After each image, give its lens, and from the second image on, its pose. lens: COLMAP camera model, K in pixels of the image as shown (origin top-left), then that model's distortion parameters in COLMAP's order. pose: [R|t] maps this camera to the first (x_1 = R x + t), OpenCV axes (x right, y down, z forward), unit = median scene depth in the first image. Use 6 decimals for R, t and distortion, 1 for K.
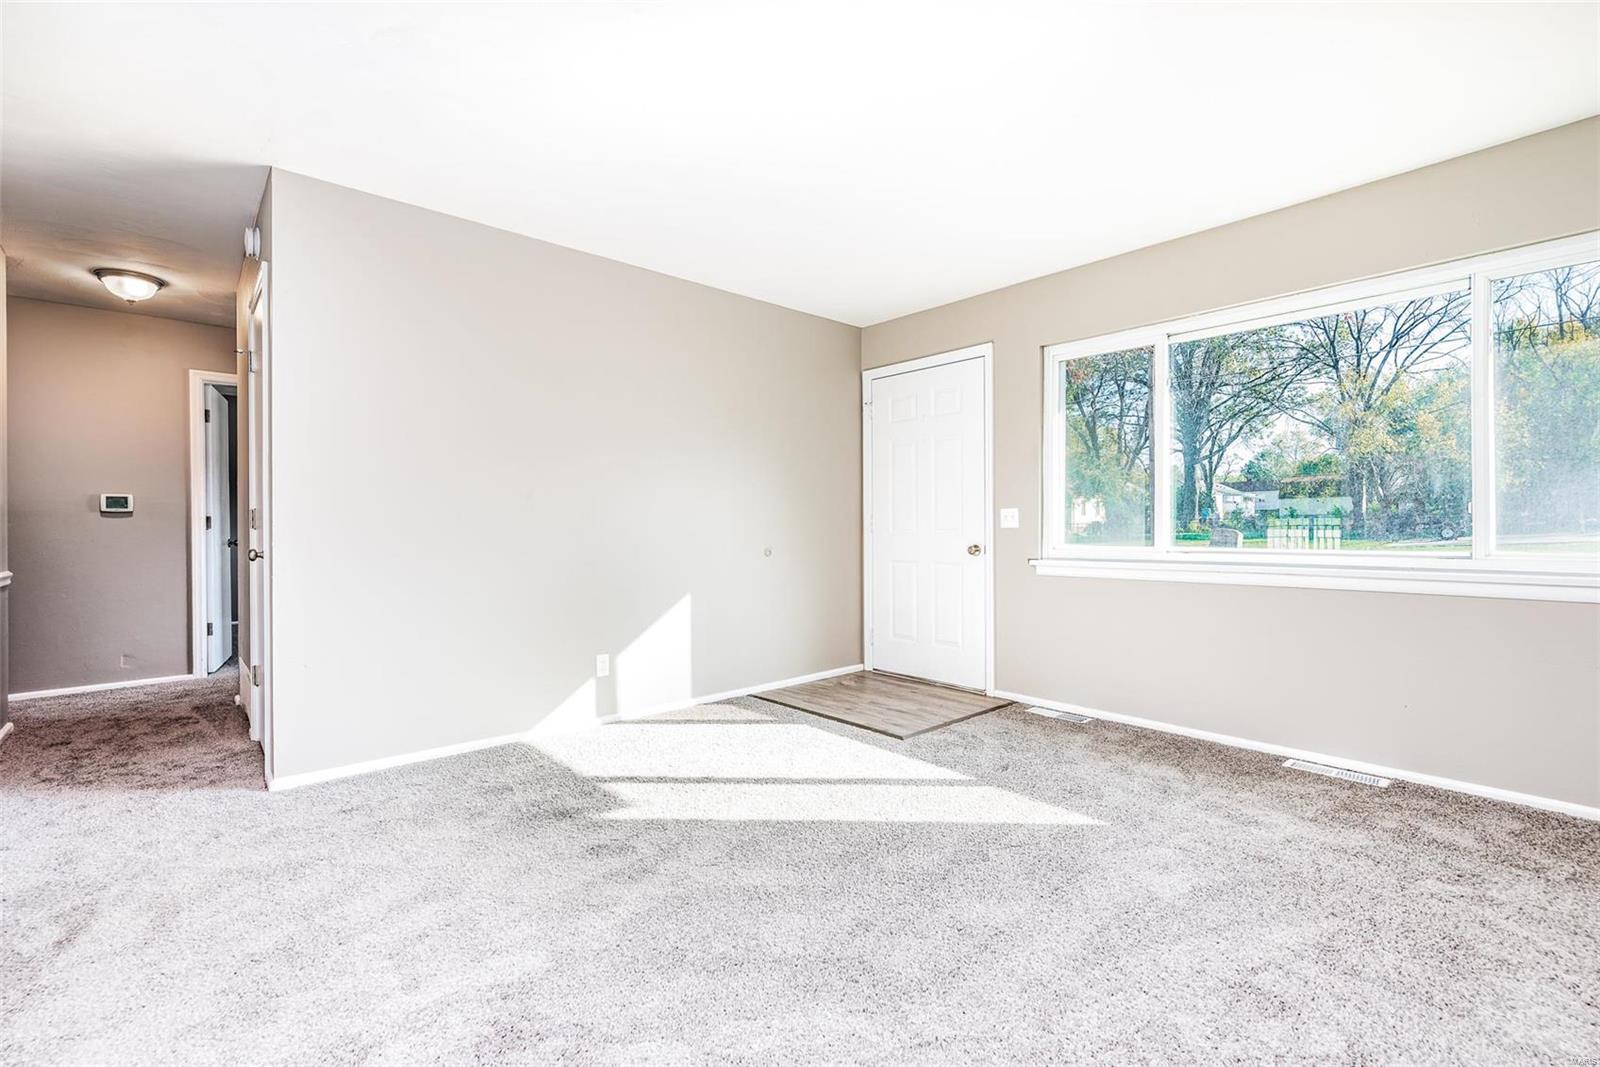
lens RADIAL K [[699.8, 0, 797.7], [0, 699.8, 528.3], [0, 0, 1]] dist [0.002019, 0.000001]
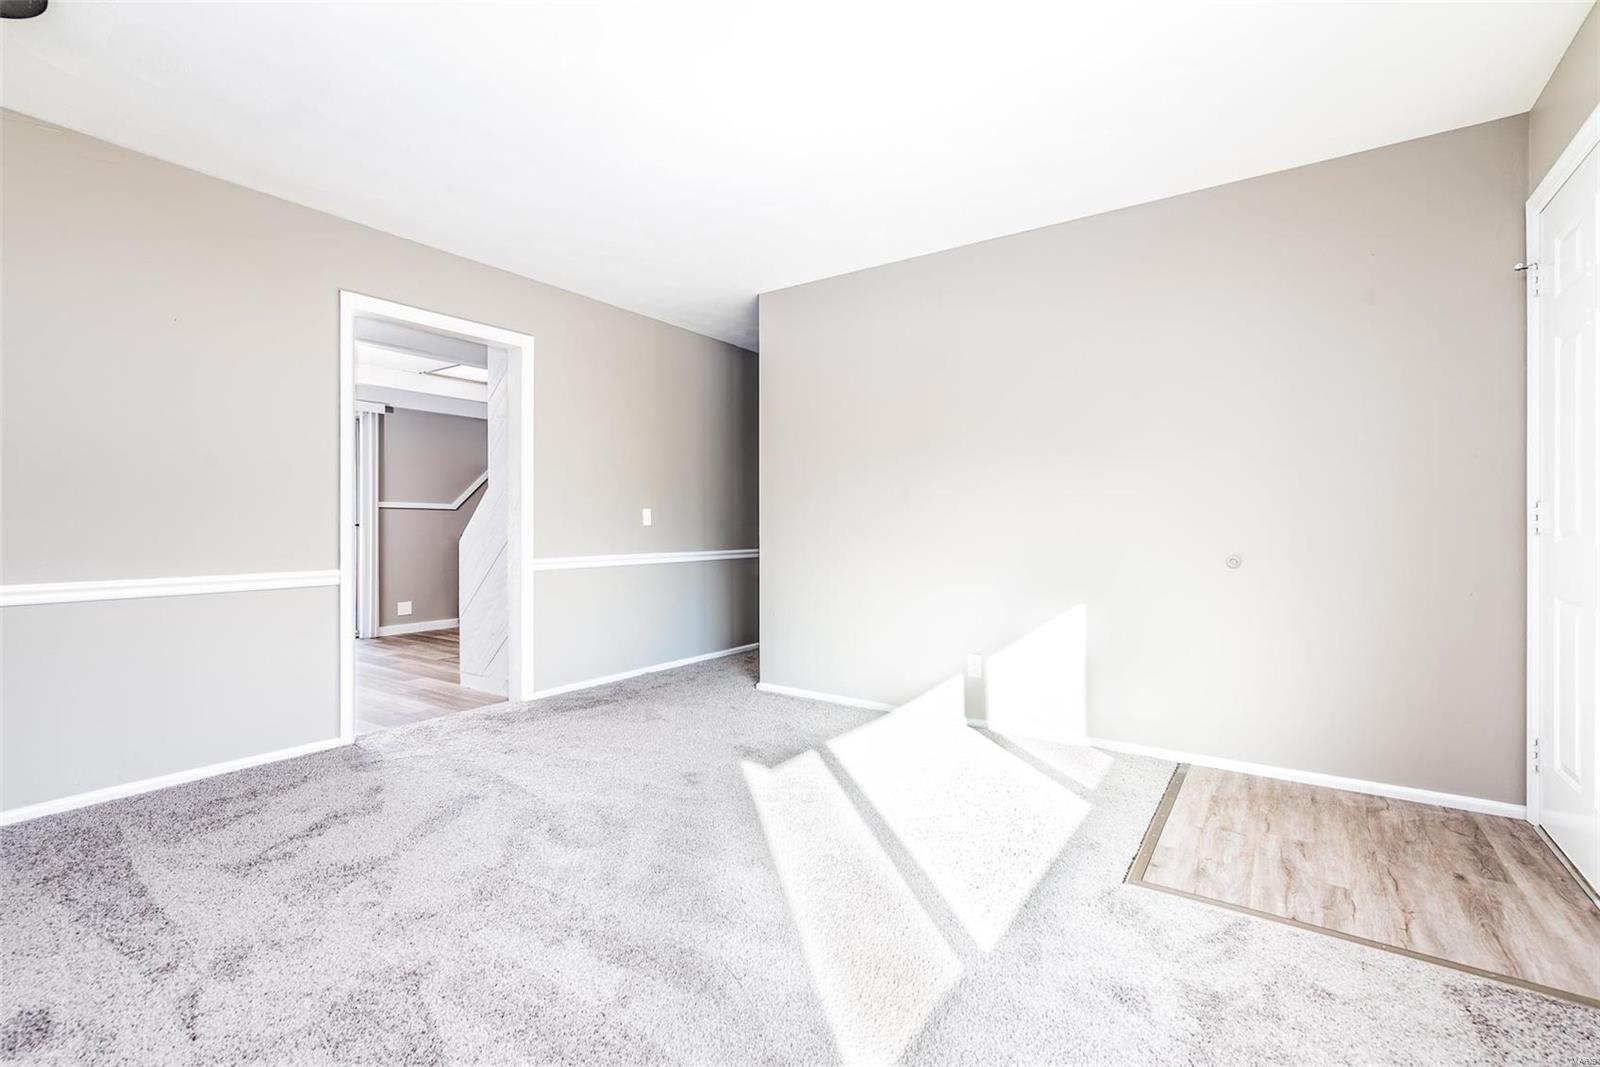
lens RADIAL K [[699.8, 0, 799.0], [0, 699.8, 529.0], [0, 0, 1]] dist [0.002019, 0.000001]
pose [[0.233577, 0.012286, -0.972261, 0.612245], [-0.004057, 0.999924, 0.011661, -0.006328], [0.972330, 0.001221, 0.233609, 0.537534]]
